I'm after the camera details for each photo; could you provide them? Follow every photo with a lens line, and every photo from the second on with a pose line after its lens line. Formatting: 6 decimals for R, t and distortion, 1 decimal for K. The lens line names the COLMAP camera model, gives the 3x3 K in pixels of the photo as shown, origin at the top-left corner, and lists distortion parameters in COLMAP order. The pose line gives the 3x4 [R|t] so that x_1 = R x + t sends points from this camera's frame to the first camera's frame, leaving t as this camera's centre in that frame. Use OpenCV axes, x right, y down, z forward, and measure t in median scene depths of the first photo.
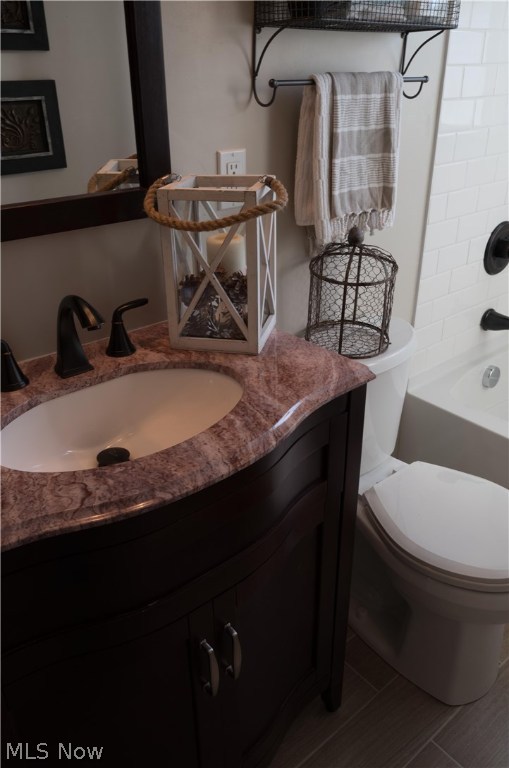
lens RADIAL K [[605.3, 0, 254.5], [0, 605.3, 384.0], [0, 0, 1]] dist [-0.000198, -0.007786]
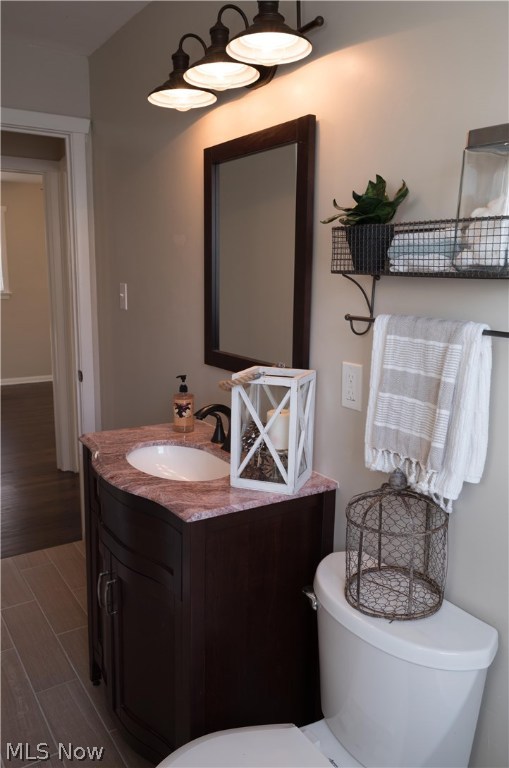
lens RADIAL K [[605.3, 0, 254.5], [0, 605.3, 384.0], [0, 0, 1]] dist [-0.000198, -0.007786]
pose [[-0.113509, 0.190832, -0.975038, 1.222110], [-0.473539, 0.852350, 0.221947, -0.543670], [0.873428, 0.486911, -0.006383, 0.875375]]
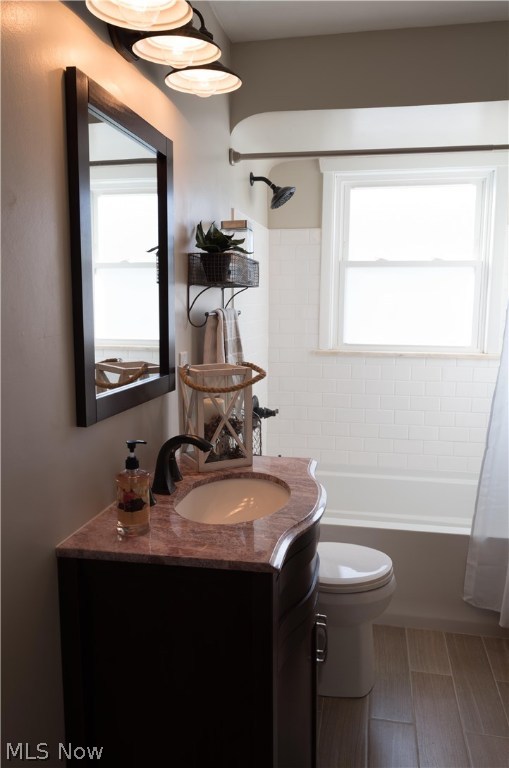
lens RADIAL K [[605.3, 0, 254.5], [0, 605.3, 384.0], [0, 0, 1]] dist [-0.000198, -0.007786]
pose [[0.780144, -0.070000, 0.621671, -0.918726], [0.276541, 0.929949, -0.242324, 0.134876], [-0.561160, 0.360965, 0.744852, -0.273440]]
